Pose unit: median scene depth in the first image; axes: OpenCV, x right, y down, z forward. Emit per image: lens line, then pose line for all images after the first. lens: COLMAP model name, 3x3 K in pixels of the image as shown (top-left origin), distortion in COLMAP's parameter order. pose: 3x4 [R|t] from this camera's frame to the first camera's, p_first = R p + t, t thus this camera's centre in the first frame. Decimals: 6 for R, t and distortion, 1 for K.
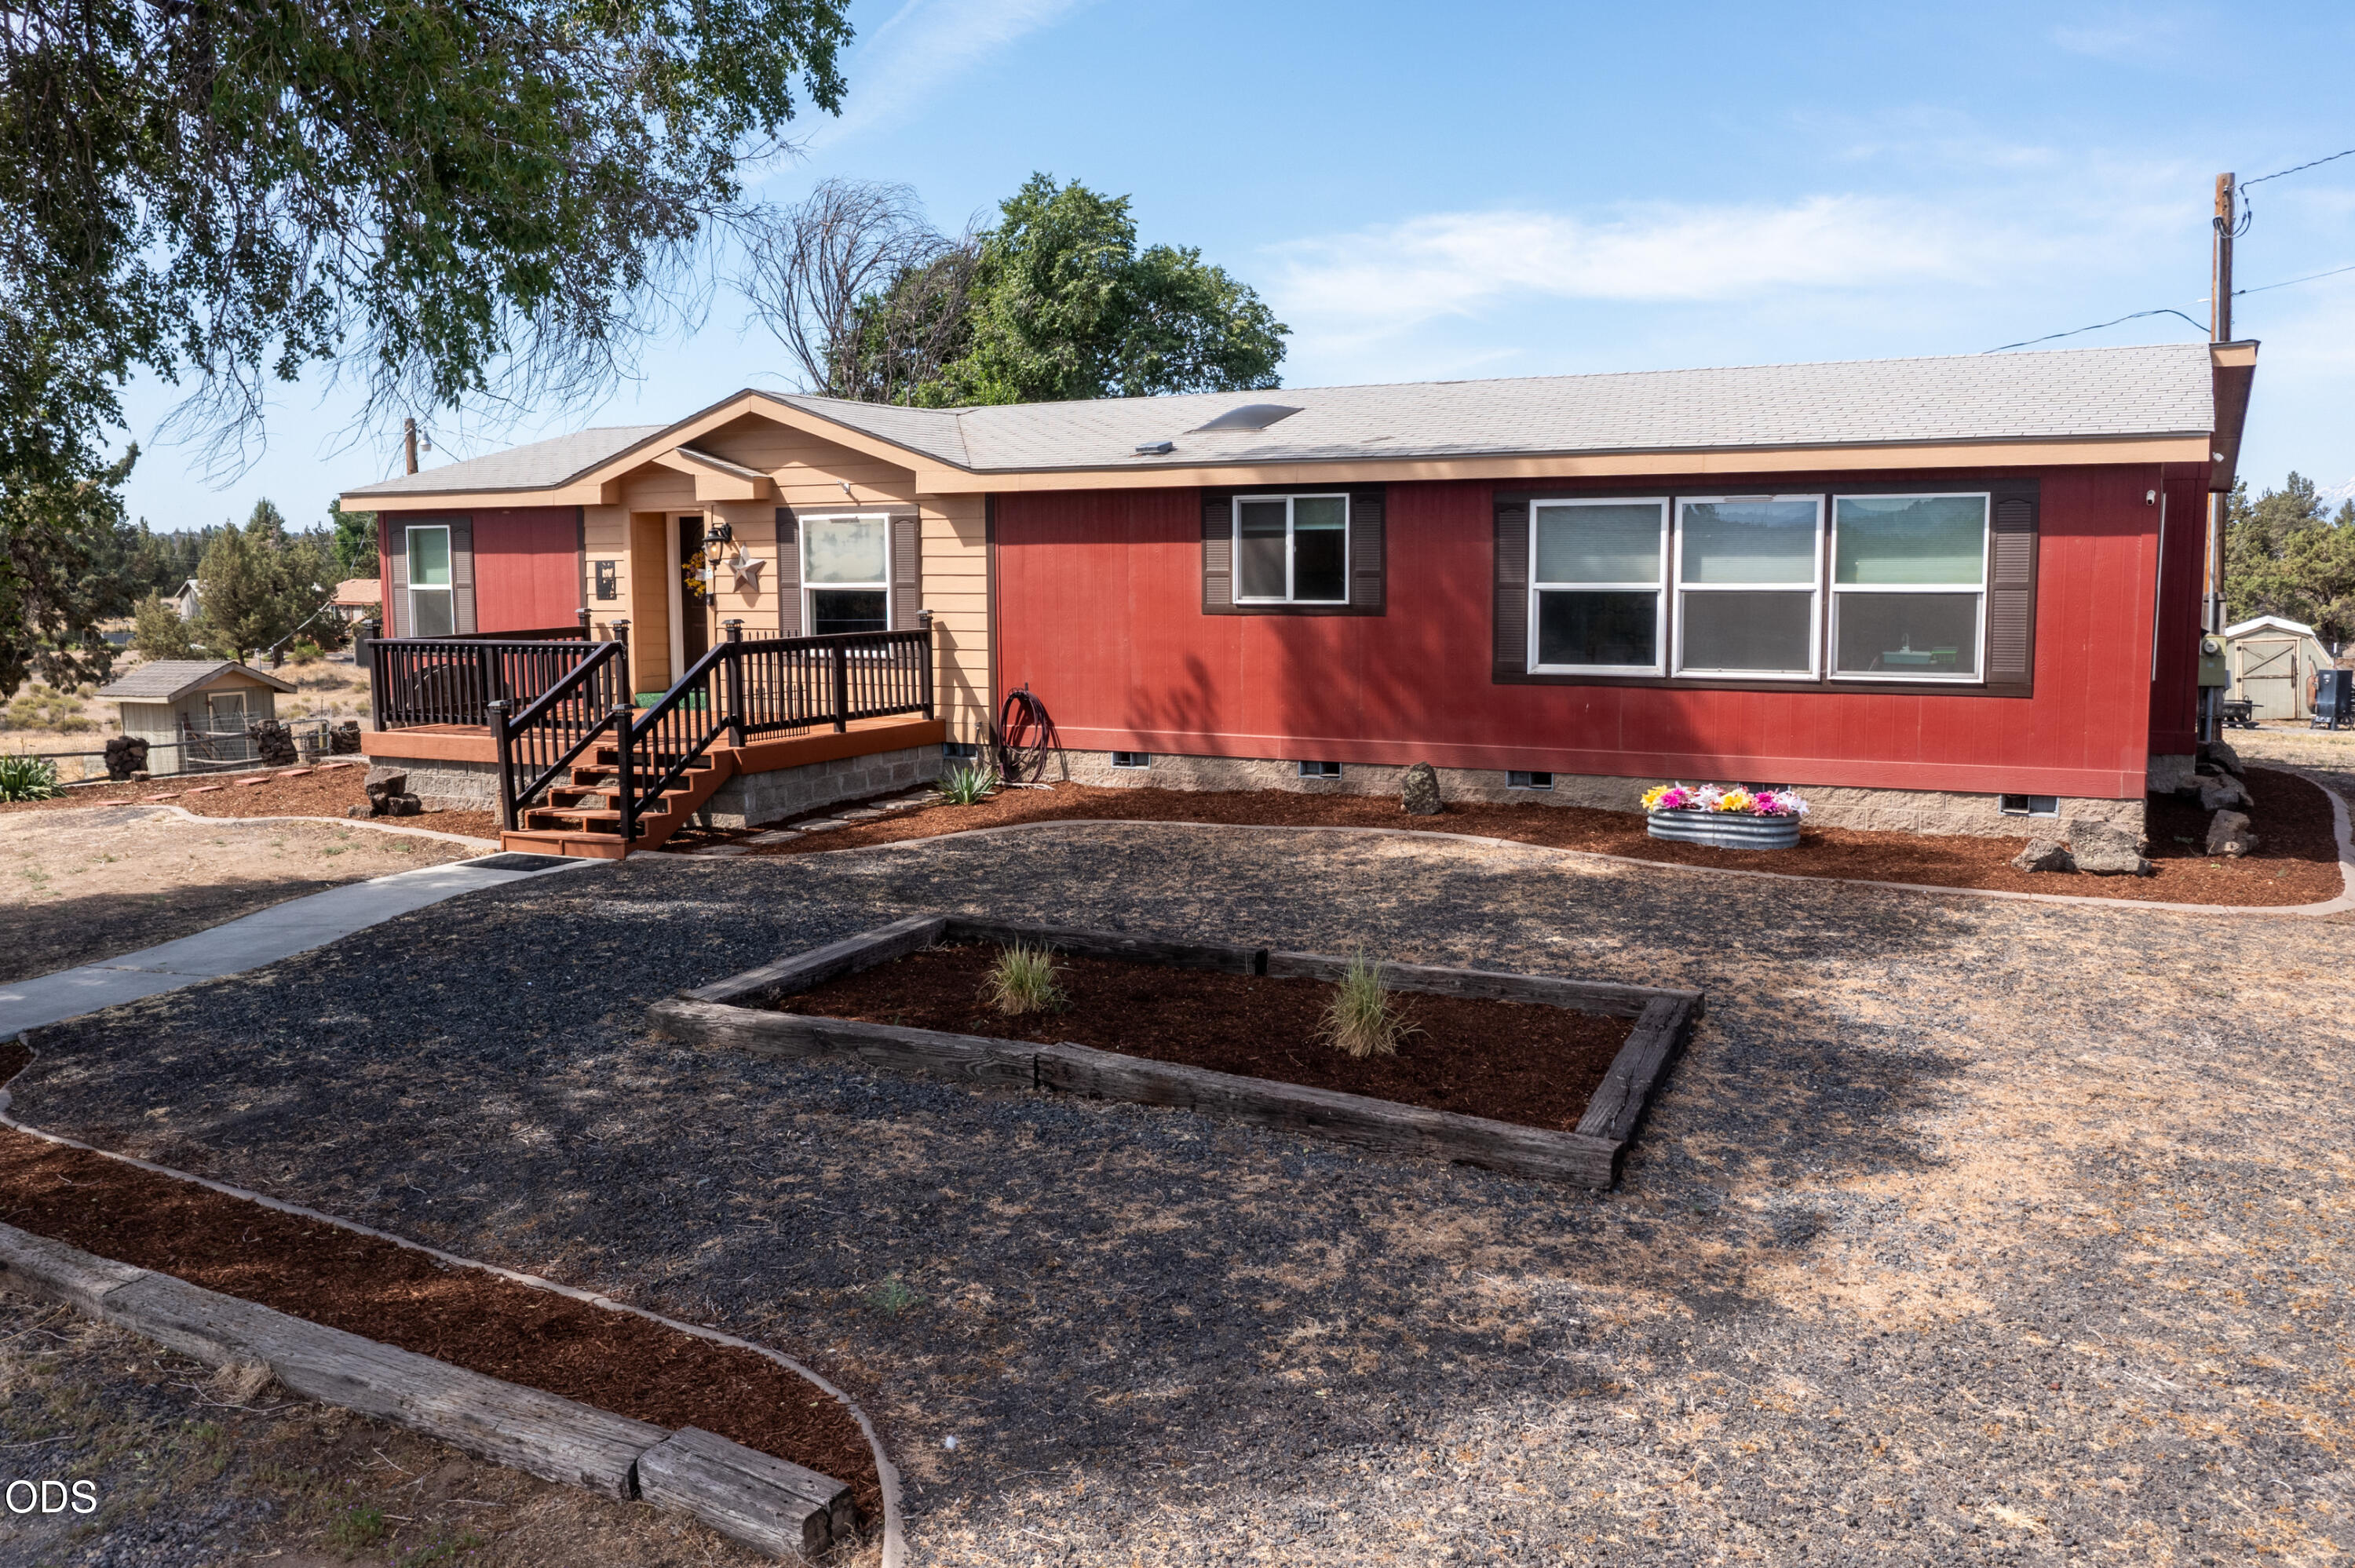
lens RADIAL K [[1891.9, 0, 1176.1], [0, 1891.9, 780.3], [0, 0, 1]] dist [-0.012417, -0.000405]
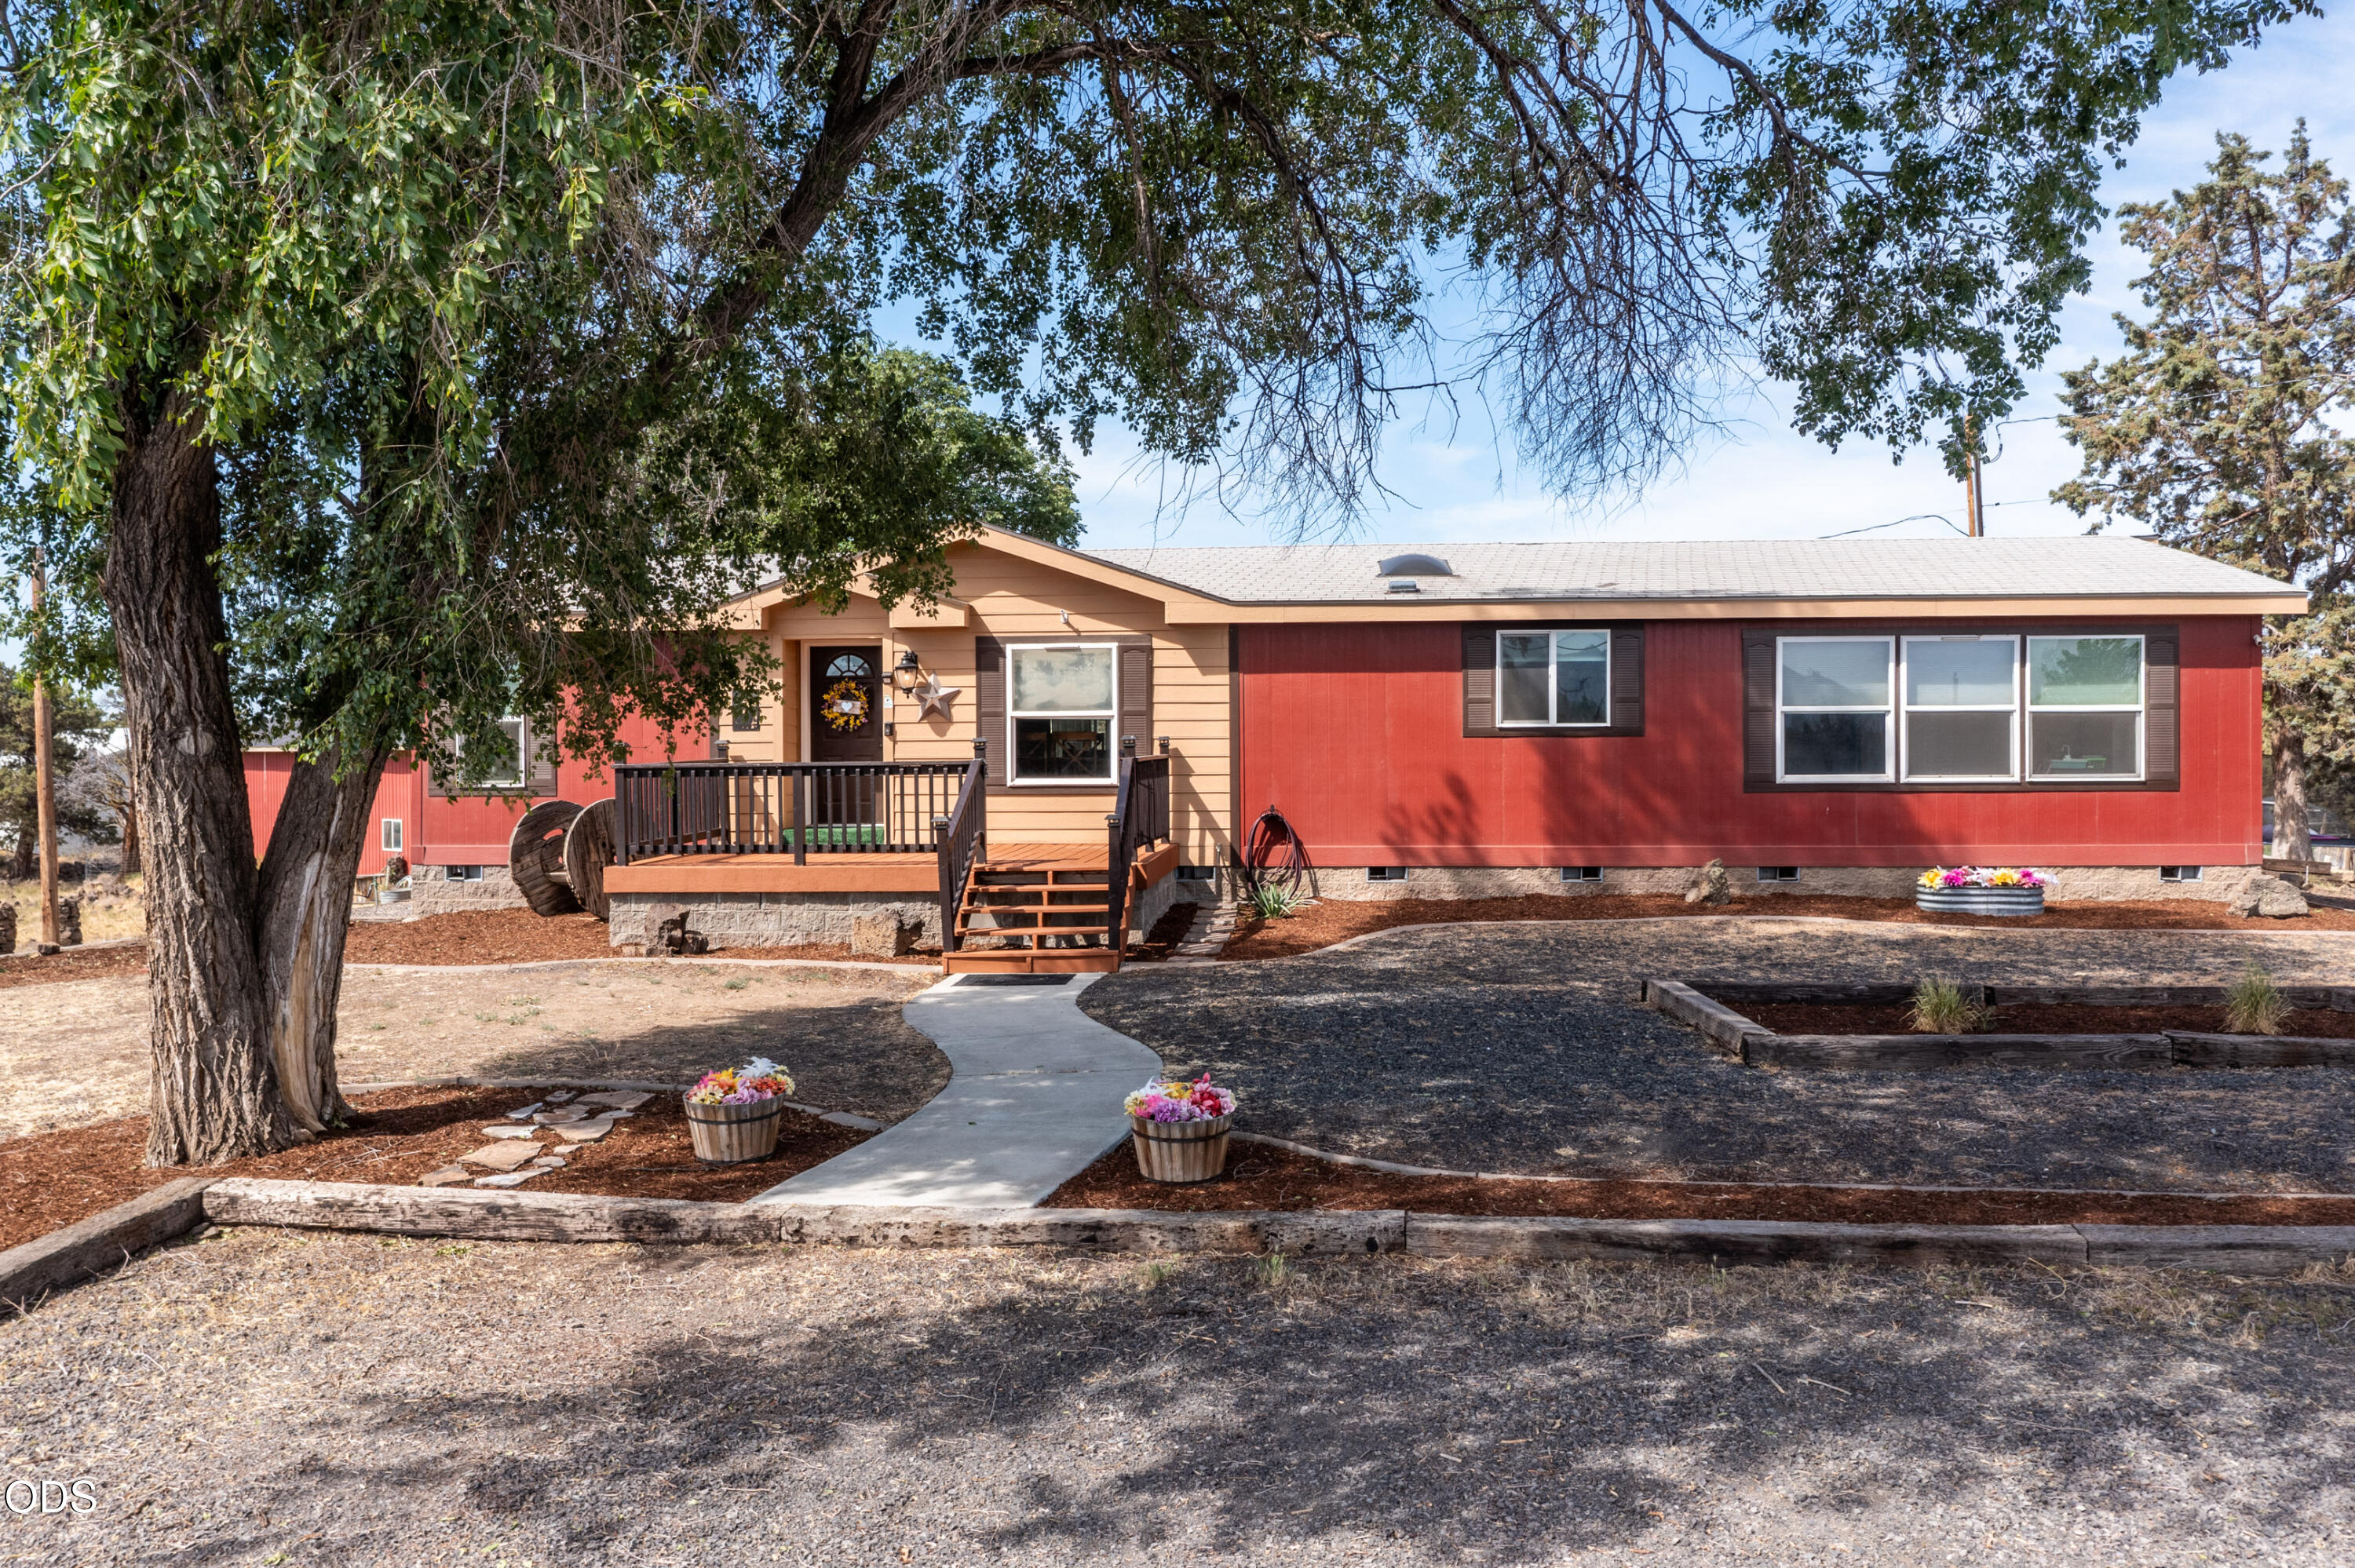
lens RADIAL K [[1891.9, 0, 1178.5], [0, 1891.9, 787.4], [0, 0, 1]] dist [-0.012417, -0.000405]
pose [[0.915301, -0.006460, 0.402718, -0.568298], [0.046072, 0.994988, -0.088751, 0.030345], [-0.400126, 0.099788, 0.911011, 0.069309]]
